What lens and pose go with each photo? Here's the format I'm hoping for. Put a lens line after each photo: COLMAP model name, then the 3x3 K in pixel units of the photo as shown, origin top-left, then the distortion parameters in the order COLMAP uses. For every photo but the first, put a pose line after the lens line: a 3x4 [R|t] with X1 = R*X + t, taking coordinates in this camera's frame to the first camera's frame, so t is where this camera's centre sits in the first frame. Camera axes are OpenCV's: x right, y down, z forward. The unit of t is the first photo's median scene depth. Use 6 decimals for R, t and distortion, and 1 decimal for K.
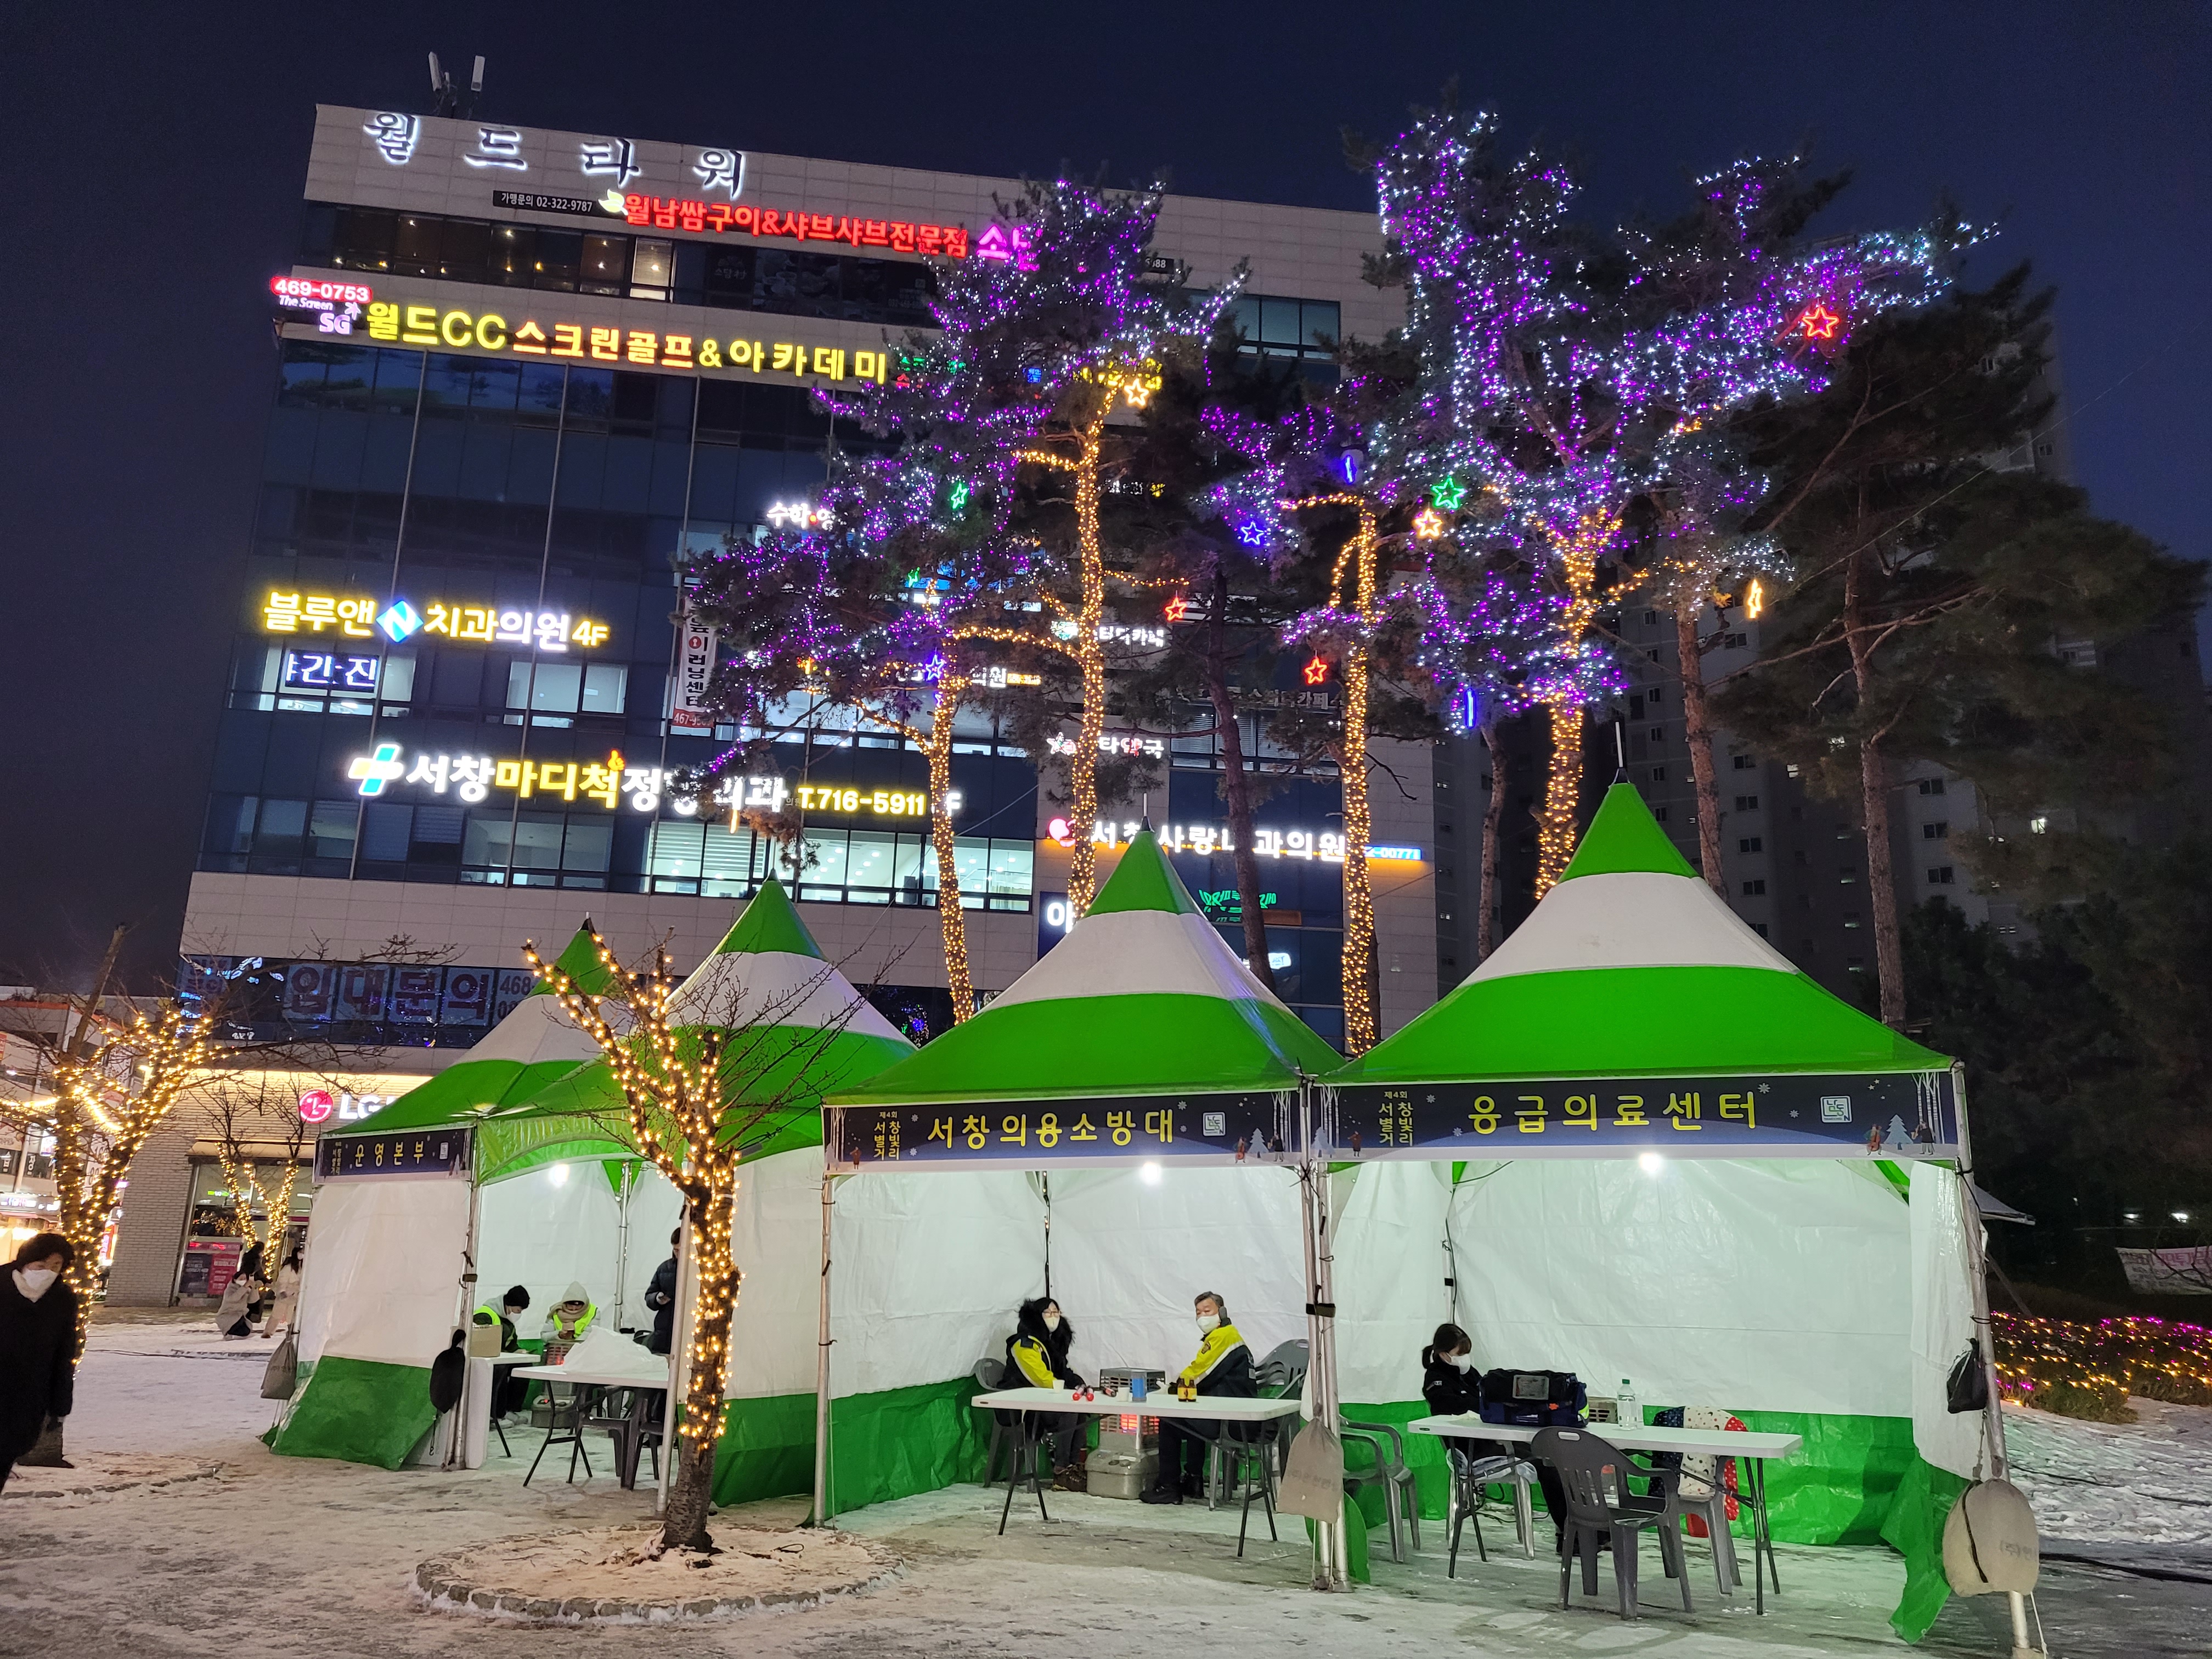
lens RADIAL K [[1648.2, 0, 1079.3], [0, 1648.2, 857.8], [0, 0, 1]] dist [0.071033, -0.052590]
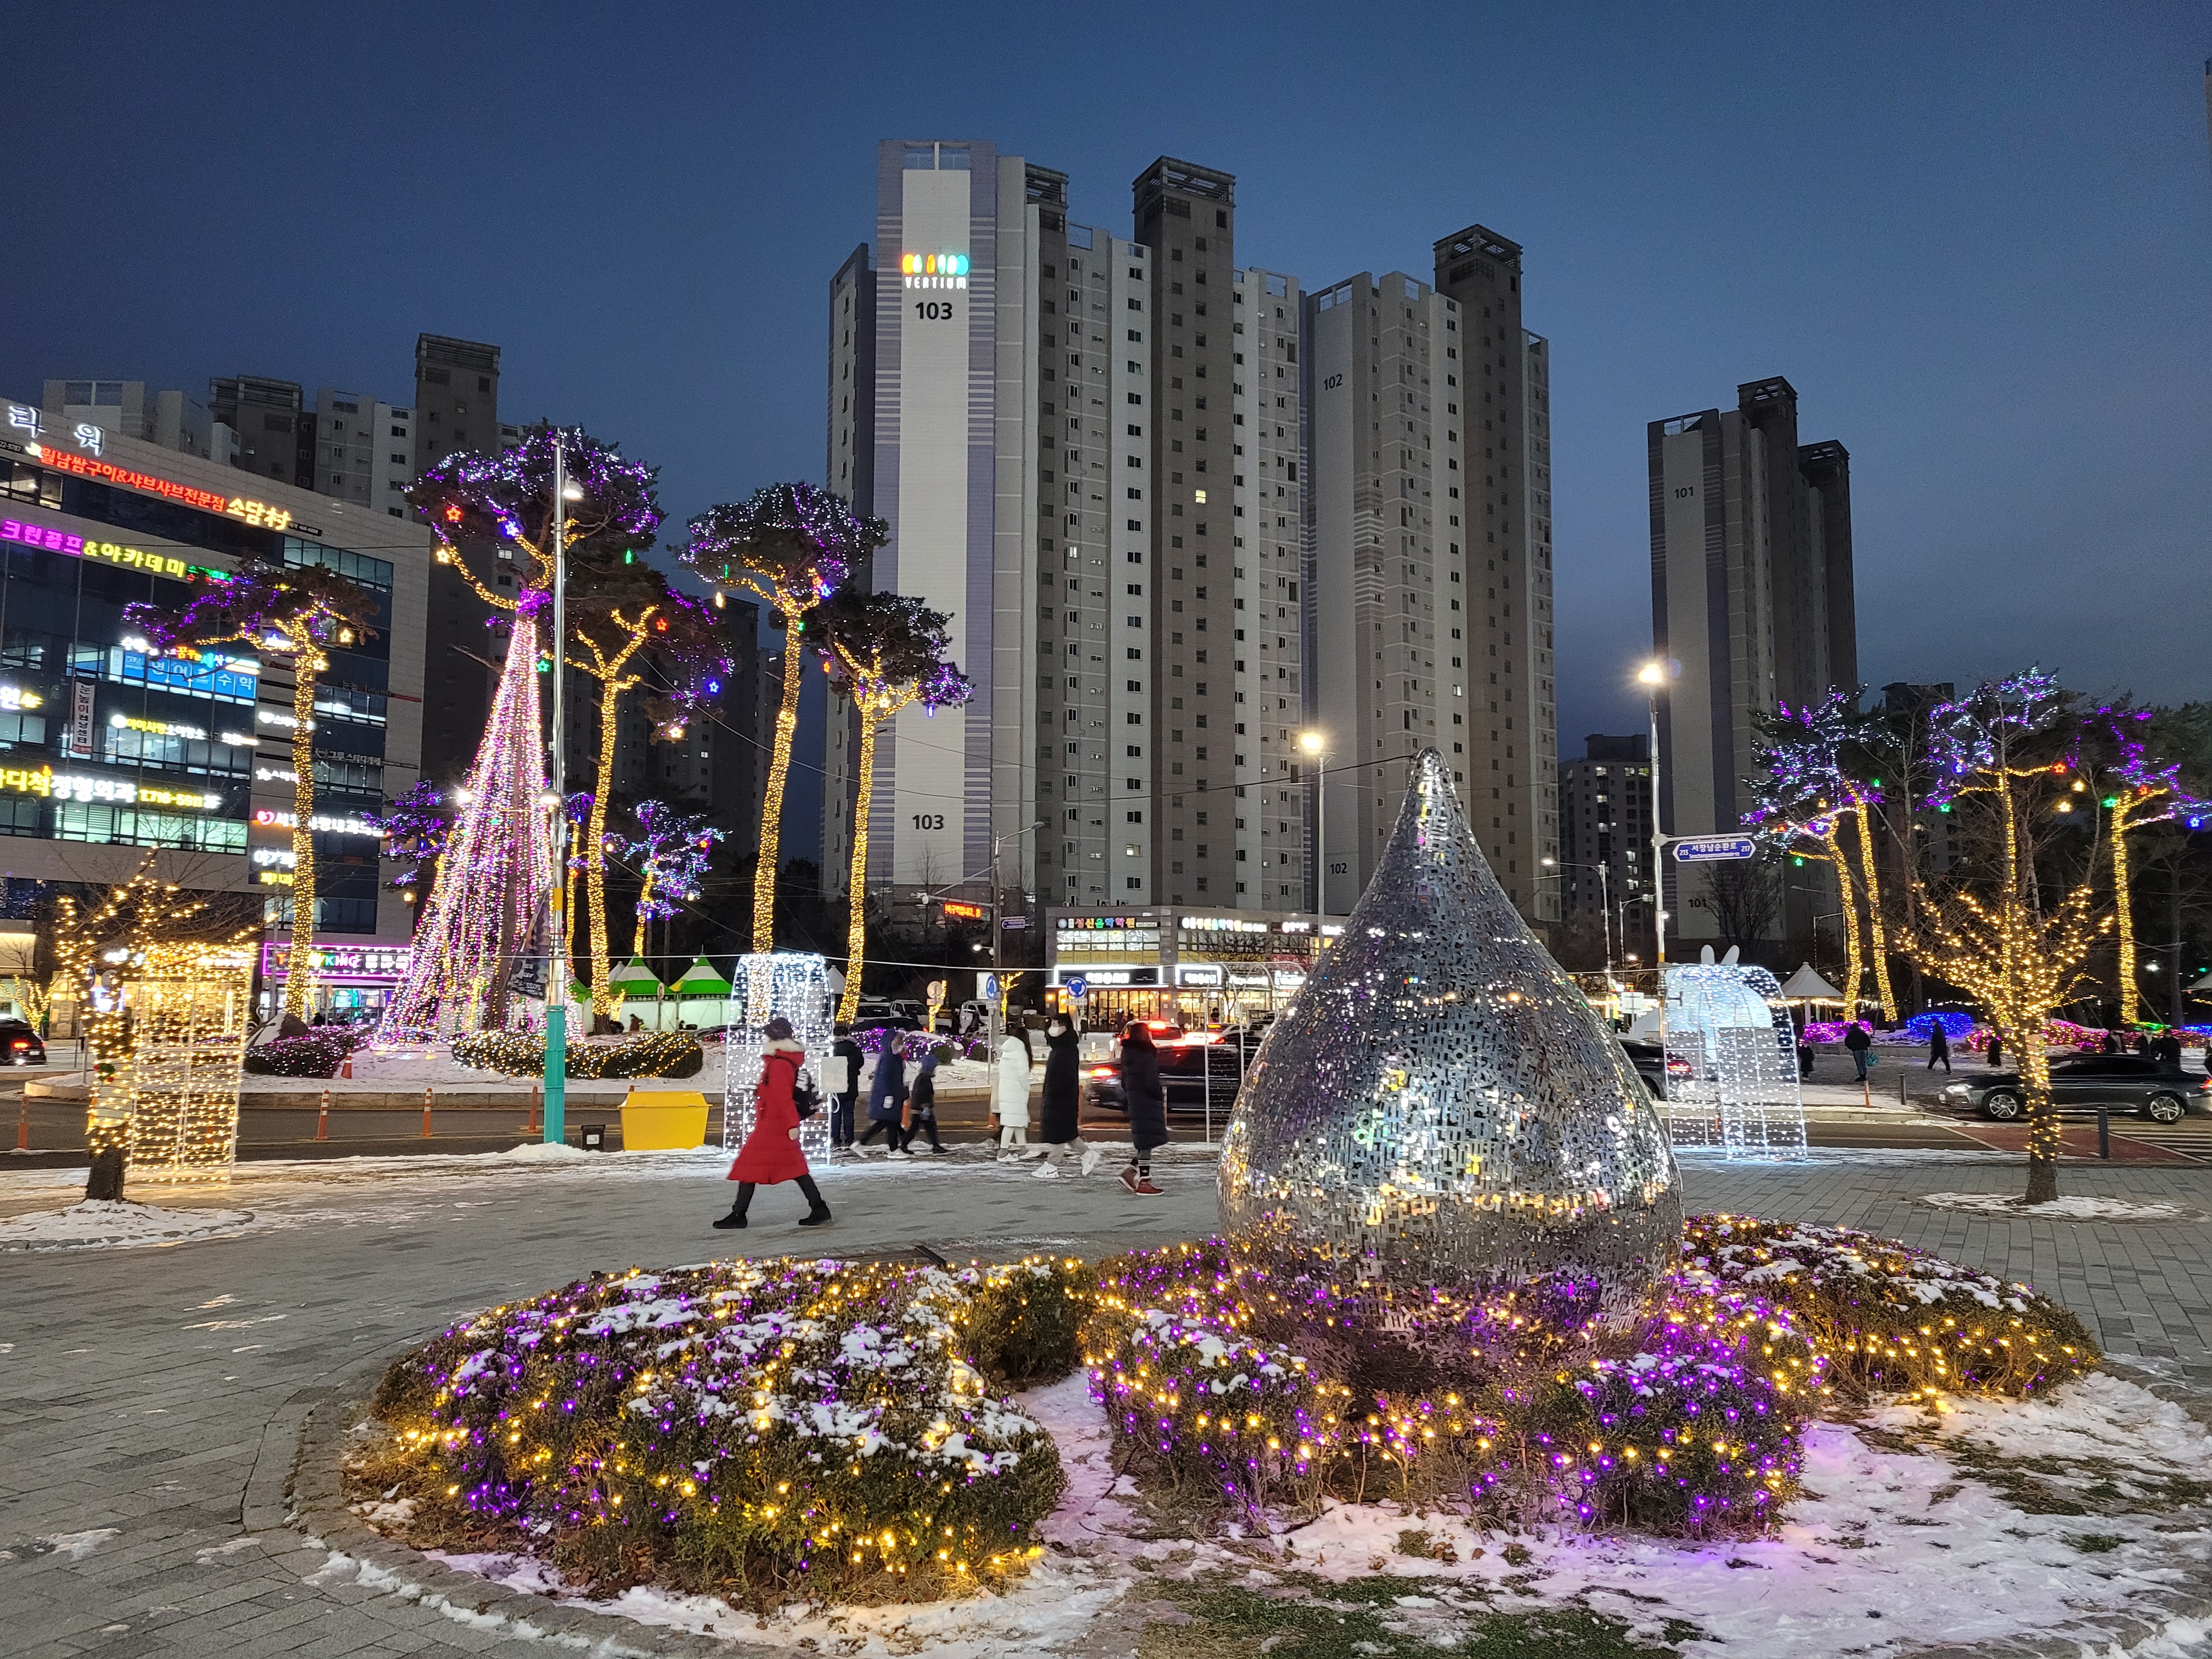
lens RADIAL K [[1636.2, 0, 1118.7], [0, 1636.2, 836.8], [0, 0, 1]] dist [0.077093, -0.053827]
pose [[0.575488, 0.054353, 0.816002, -1.142521], [-0.185063, 0.980561, 0.065202, -0.340390], [-0.796596, -0.188535, 0.574360, -1.140922]]
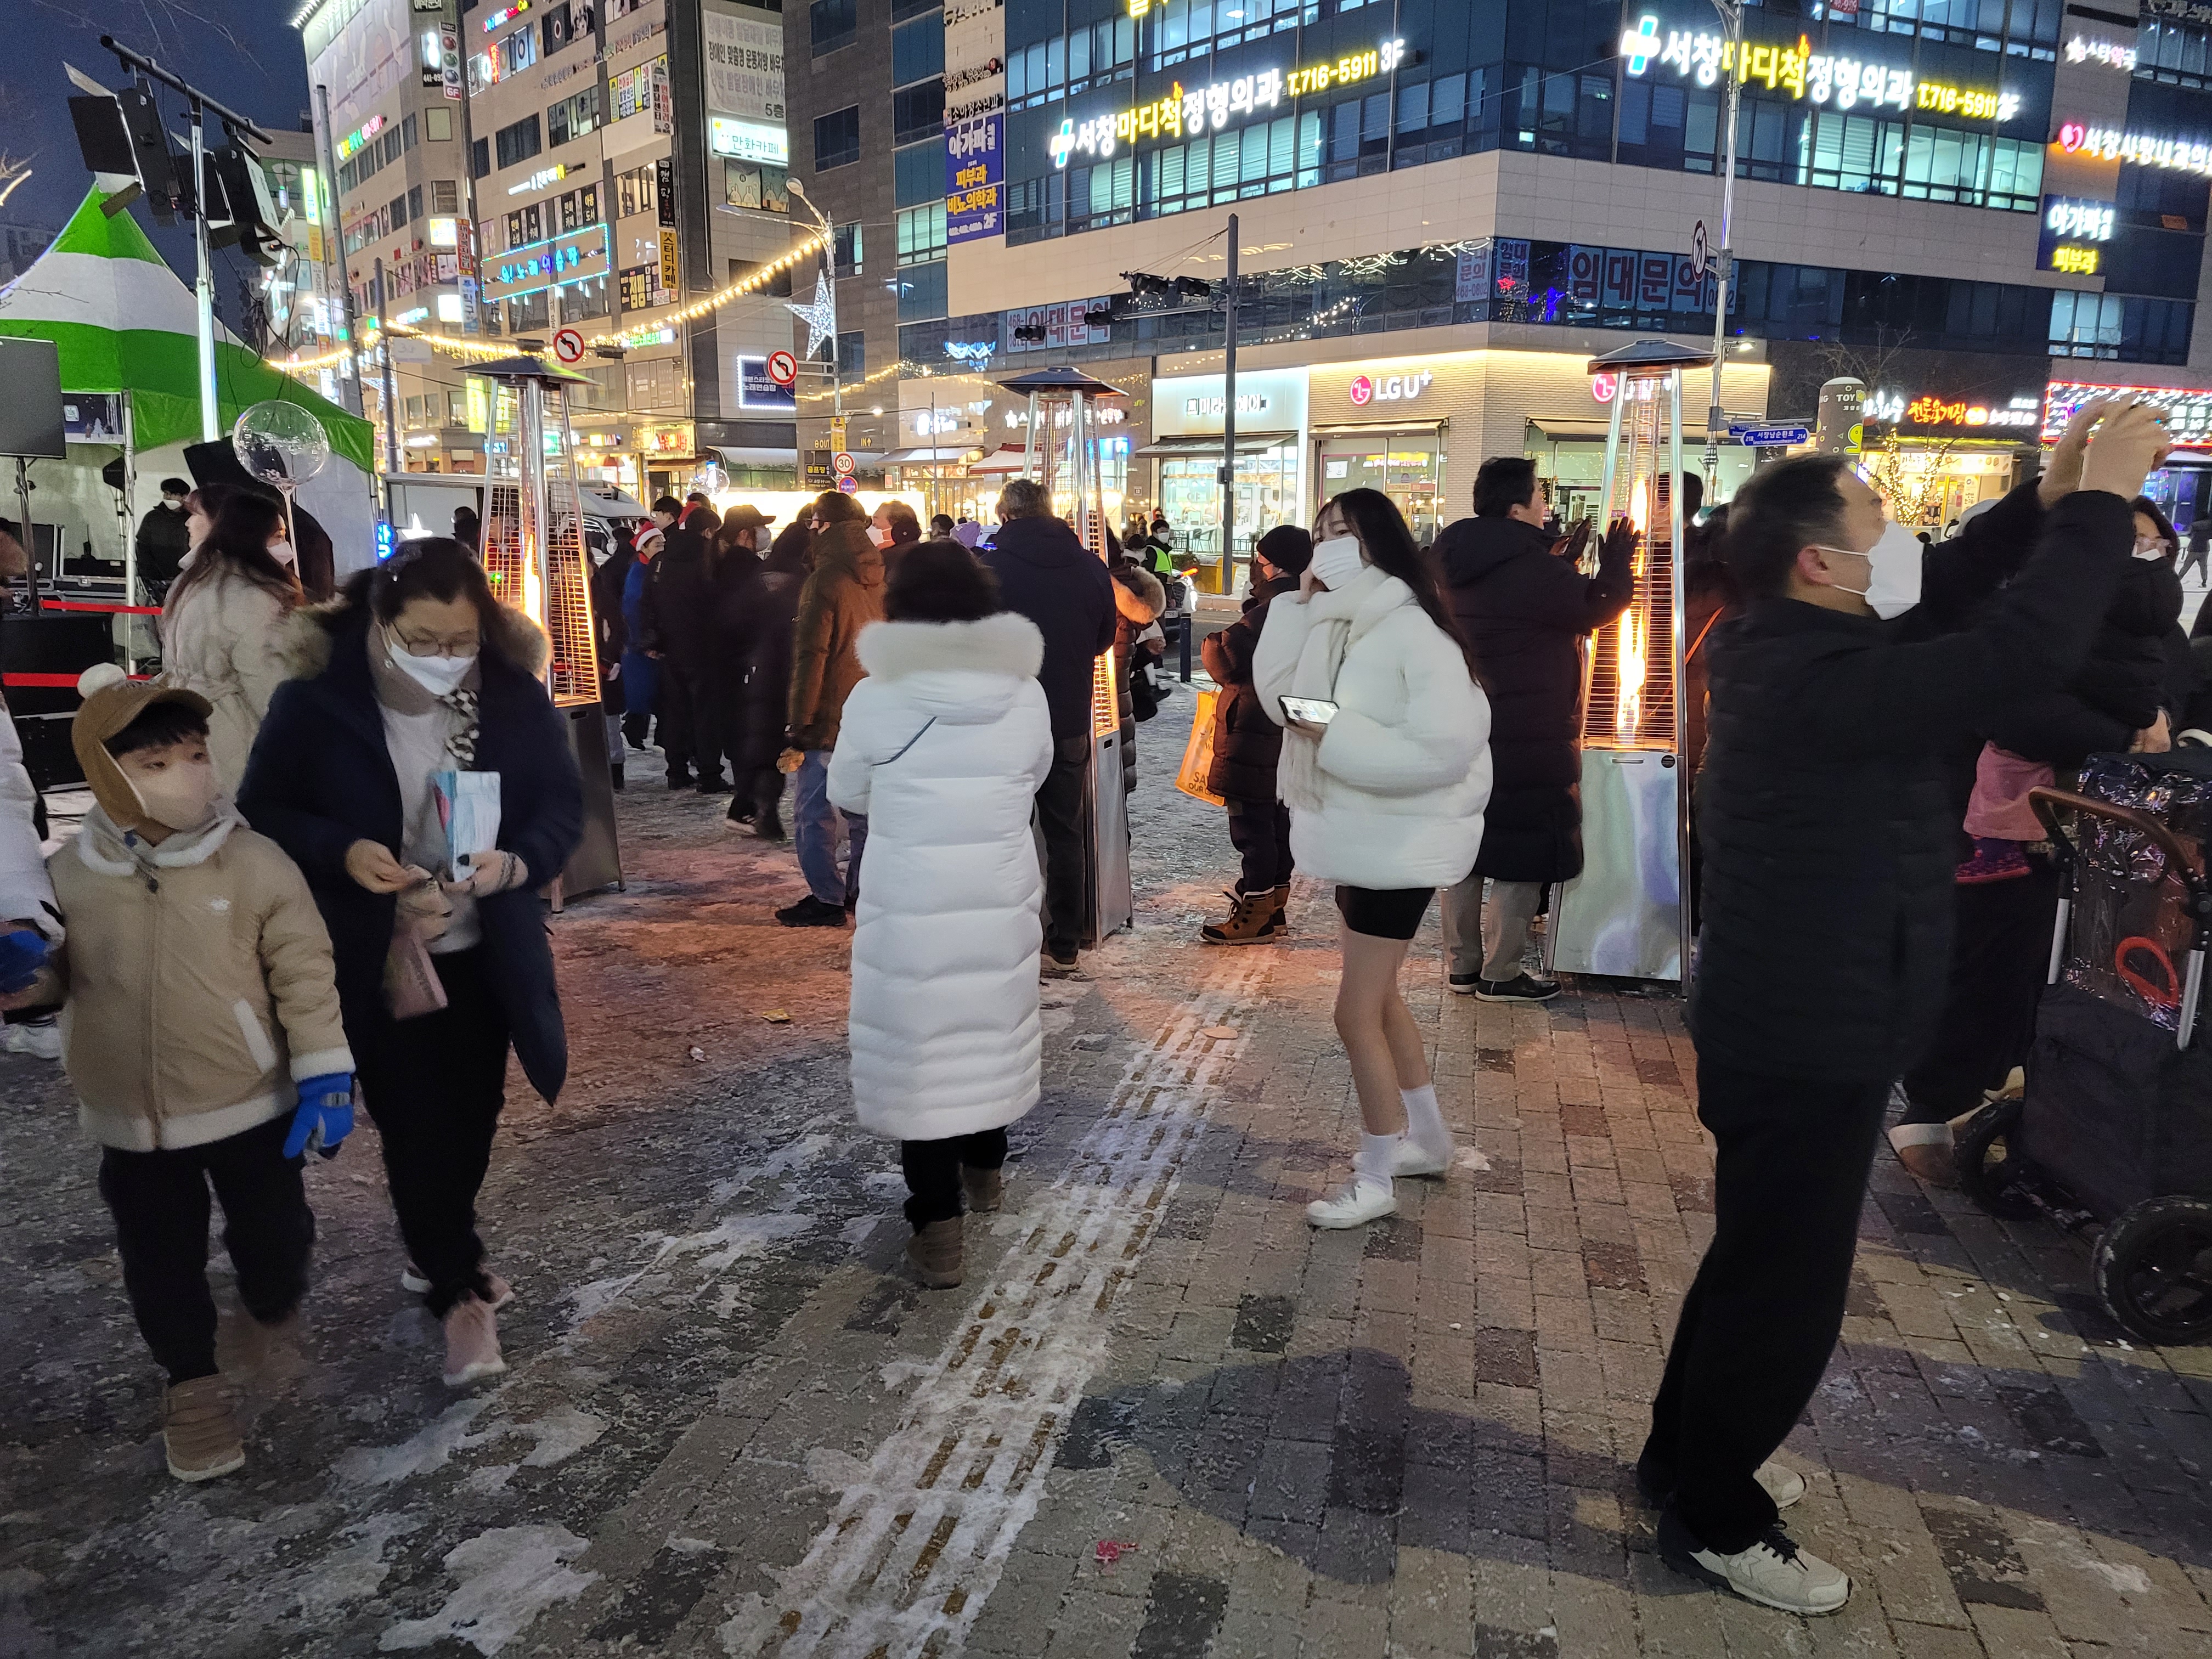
lens RADIAL K [[1636.2, 0, 1118.7], [0, 1636.2, 836.8], [0, 0, 1]] dist [0.077093, -0.053827]
pose [[0.934933, -0.089021, 0.343476, -1.076437], [-0.069611, 0.903187, 0.423565, -0.024592], [-0.347929, -0.419914, 0.838223, 0.052884]]
